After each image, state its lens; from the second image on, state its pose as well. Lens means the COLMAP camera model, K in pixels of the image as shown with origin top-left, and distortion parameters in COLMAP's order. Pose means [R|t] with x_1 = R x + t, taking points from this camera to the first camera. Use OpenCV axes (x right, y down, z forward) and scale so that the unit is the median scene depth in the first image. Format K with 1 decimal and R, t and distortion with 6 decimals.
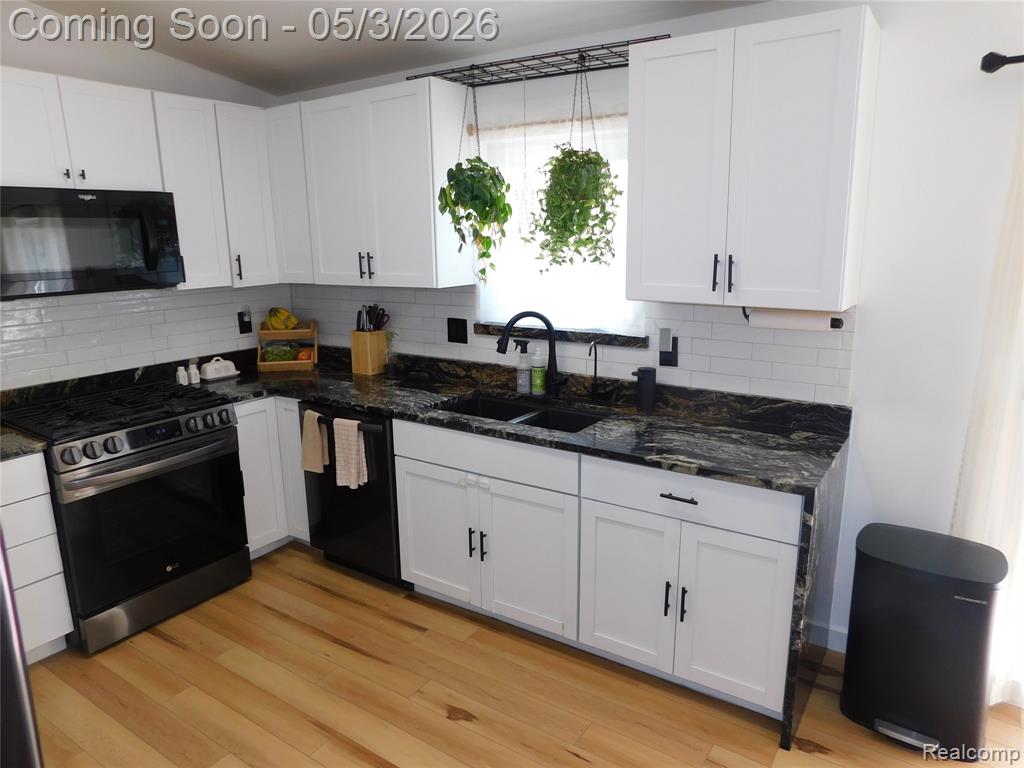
lens RADIAL K [[685.0, 0, 518.9], [0, 685.0, 375.6], [0, 0, 1]] dist [-0.053582, 0.041136]
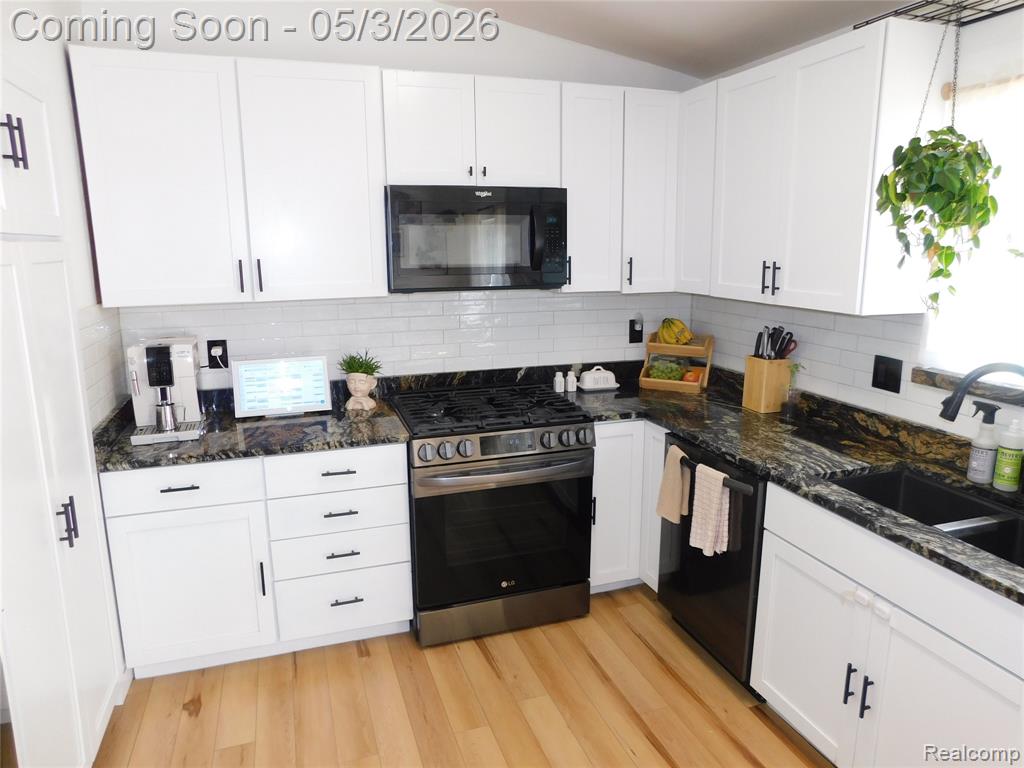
lens RADIAL K [[685.0, 0, 517.8], [0, 685.0, 374.8], [0, 0, 1]] dist [-0.053582, 0.041136]
pose [[0.801765, 0.133366, -0.582568, 0.017042], [-0.136399, 0.989890, 0.038893, -0.045776], [0.581866, 0.048278, 0.811851, 0.218179]]
